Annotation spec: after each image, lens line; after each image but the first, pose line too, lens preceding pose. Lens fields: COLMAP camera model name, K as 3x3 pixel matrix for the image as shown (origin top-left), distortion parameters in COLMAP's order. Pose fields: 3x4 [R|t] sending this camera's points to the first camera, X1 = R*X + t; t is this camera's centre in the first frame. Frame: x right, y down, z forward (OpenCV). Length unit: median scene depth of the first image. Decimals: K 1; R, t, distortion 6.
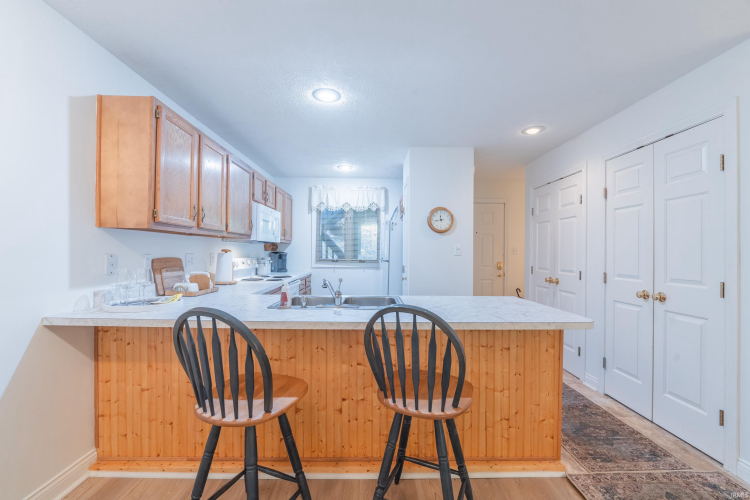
lens RADIAL K [[303.0, 0, 374.3], [0, 303.0, 252.3], [0, 0, 1]] dist [-0.010805, -0.001276]
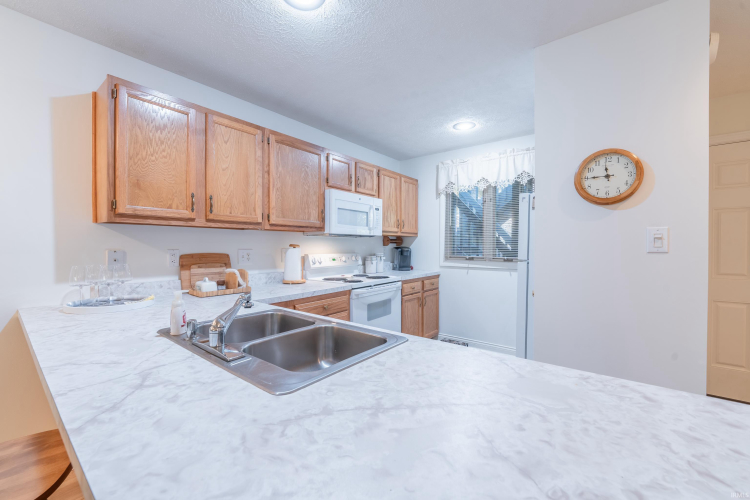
lens RADIAL K [[303.0, 0, 376.6], [0, 303.0, 249.5], [0, 0, 1]] dist [-0.010805, -0.001276]
pose [[0.778601, 0.000868, -0.627518, 0.319542], [0.003294, 0.999980, 0.005471, 0.002590], [0.627510, -0.006327, 0.778583, 0.567809]]
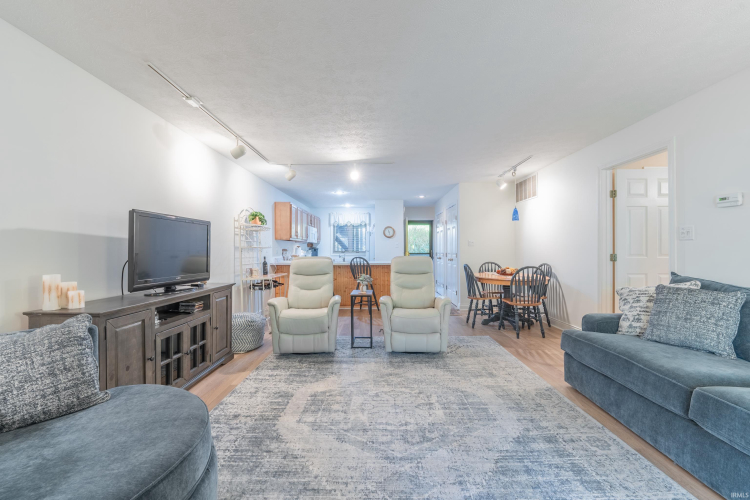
lens RADIAL K [[303.0, 0, 374.9], [0, 303.0, 247.9], [0, 0, 1]] dist [-0.010805, -0.001276]
pose [[0.999587, -0.012655, -0.025817, 0.234213], [0.012505, 0.999904, -0.005970, 0.033701], [0.025890, 0.005644, 0.999649, -1.749698]]
